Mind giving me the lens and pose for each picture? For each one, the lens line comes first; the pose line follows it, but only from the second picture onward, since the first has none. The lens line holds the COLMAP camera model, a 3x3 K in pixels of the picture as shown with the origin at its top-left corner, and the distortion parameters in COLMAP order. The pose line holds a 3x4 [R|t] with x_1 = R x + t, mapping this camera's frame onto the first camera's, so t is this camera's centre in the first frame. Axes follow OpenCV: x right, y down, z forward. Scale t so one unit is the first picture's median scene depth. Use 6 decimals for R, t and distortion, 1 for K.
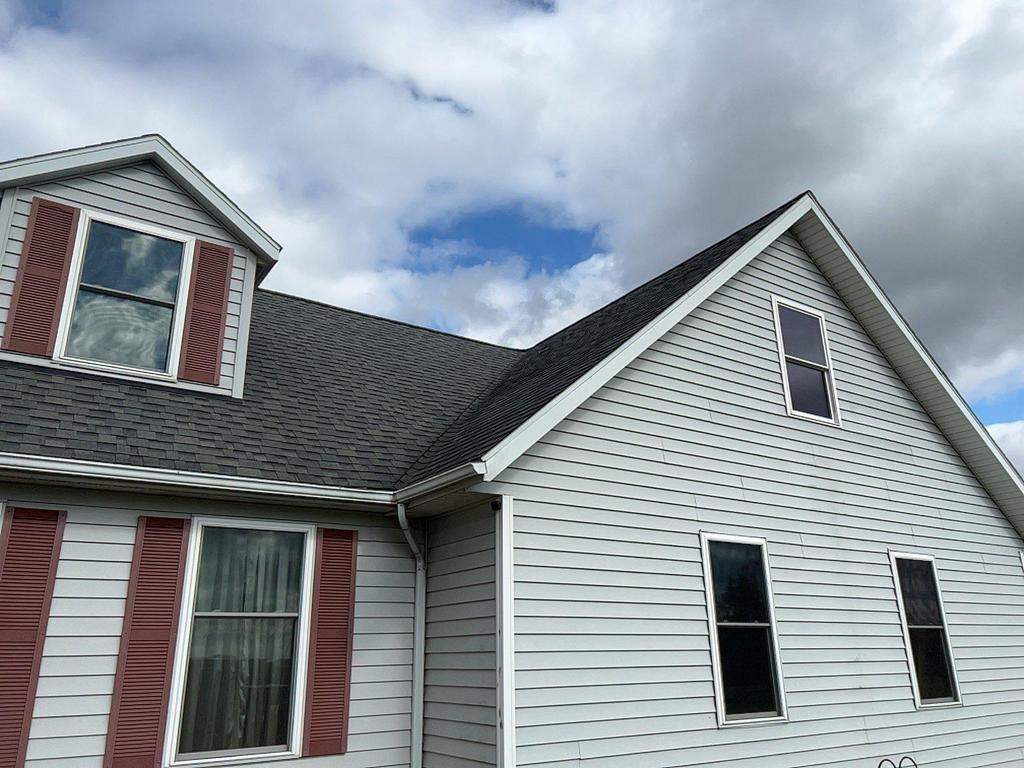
lens RADIAL K [[774.4, 0, 513.7], [0, 774.4, 390.9], [0, 0, 1]] dist [0.020356, -0.005798]
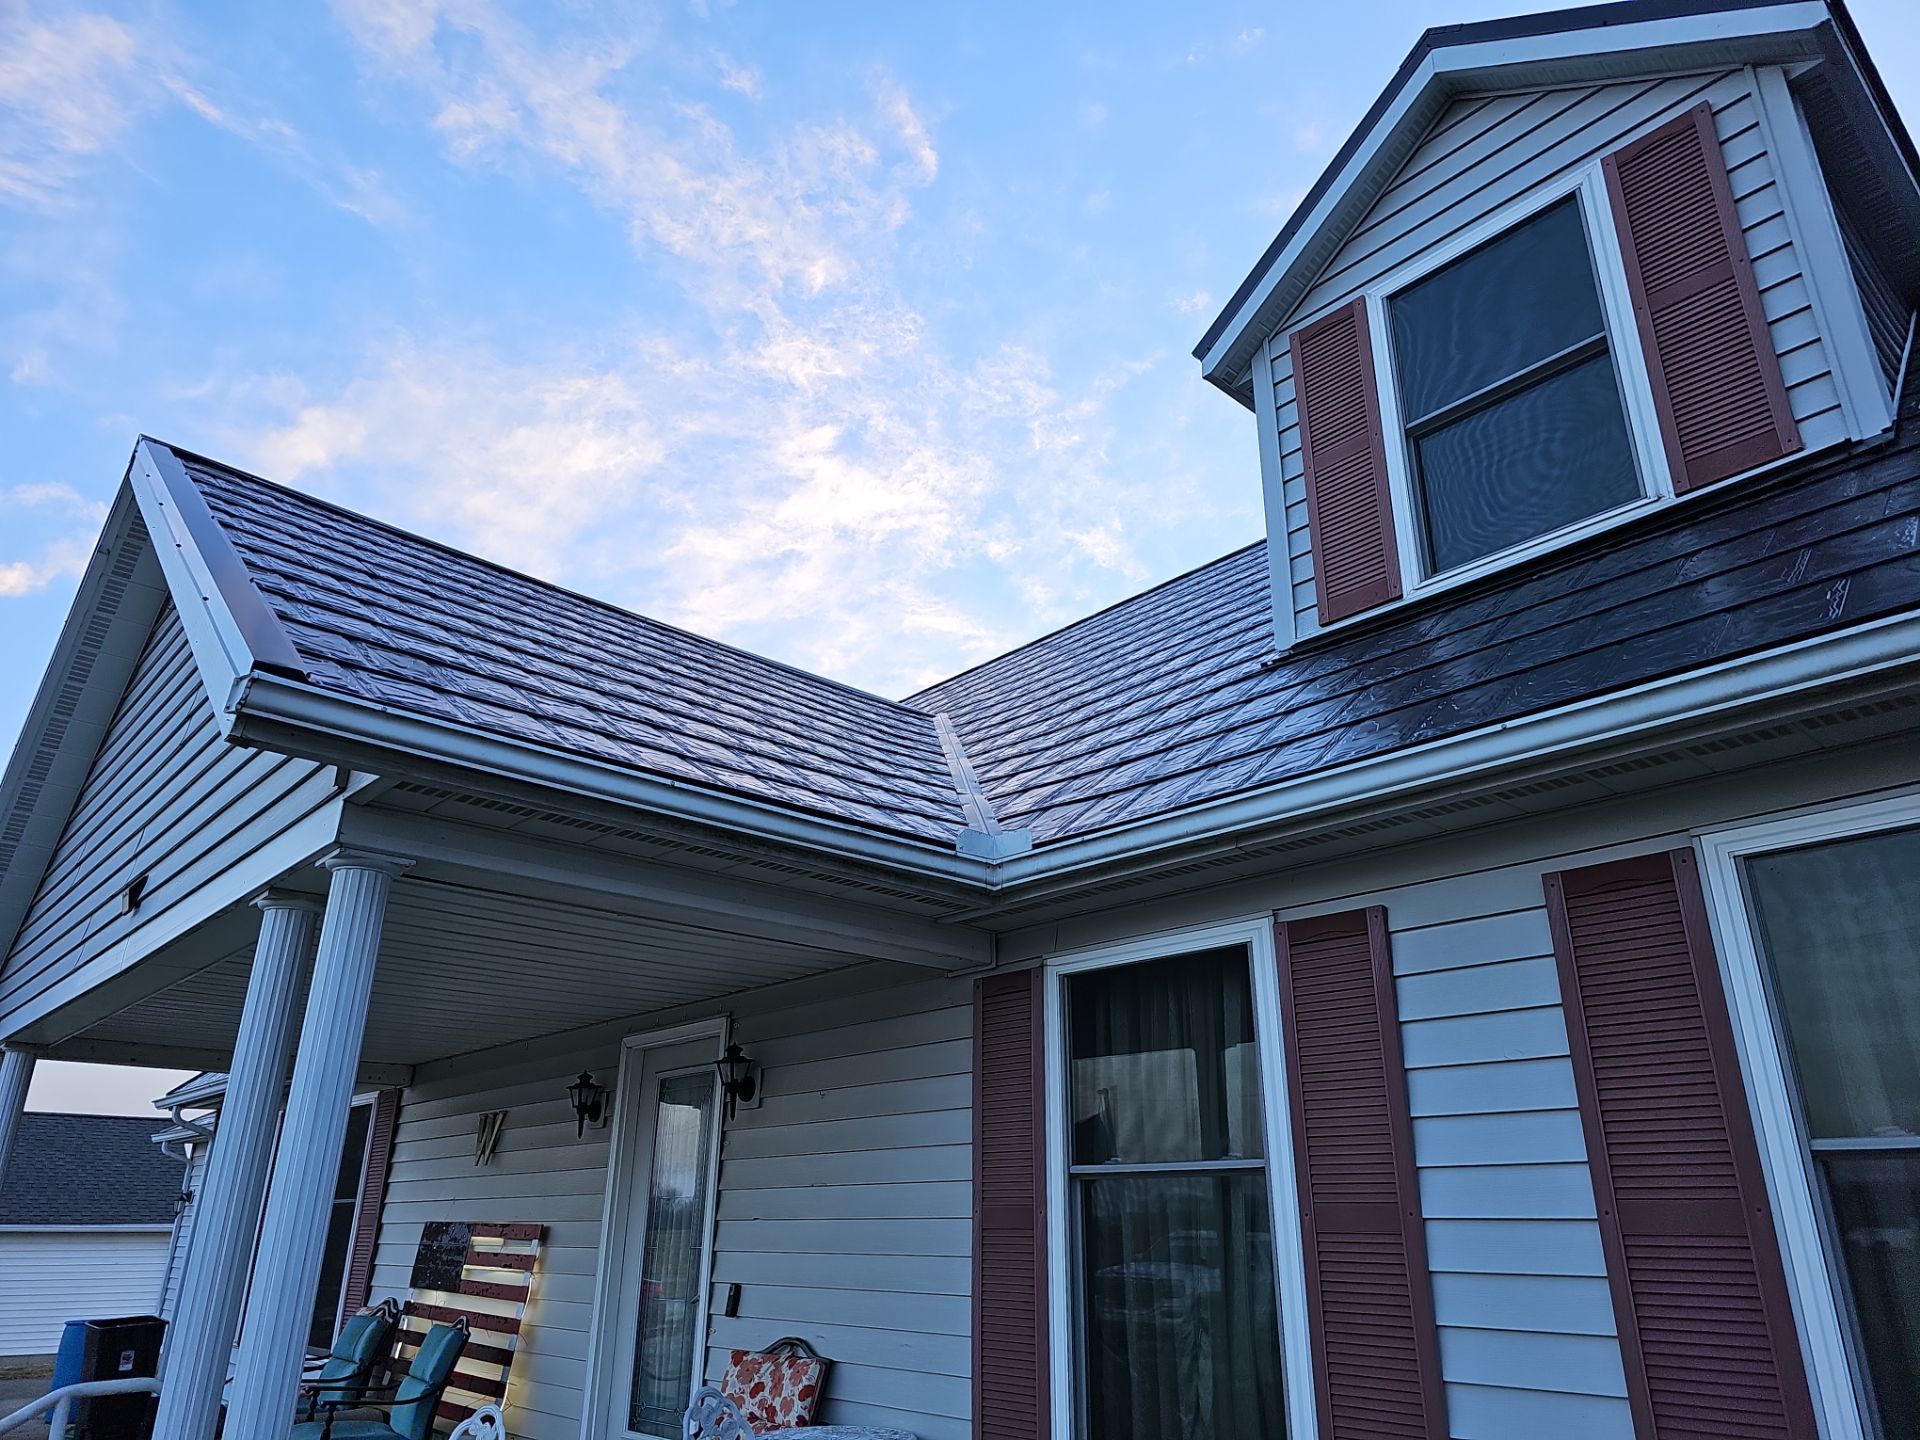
lens RADIAL K [[1263.5, 0, 965.2], [0, 1263.5, 730.8], [0, 0, 1]] dist [0.078132, -0.070286]
pose [[0.157993, -0.340756, -0.926781, 0.035415], [0.315349, 0.906832, -0.279662, 0.144012], [0.935731, -0.248075, 0.250730, 0.497032]]
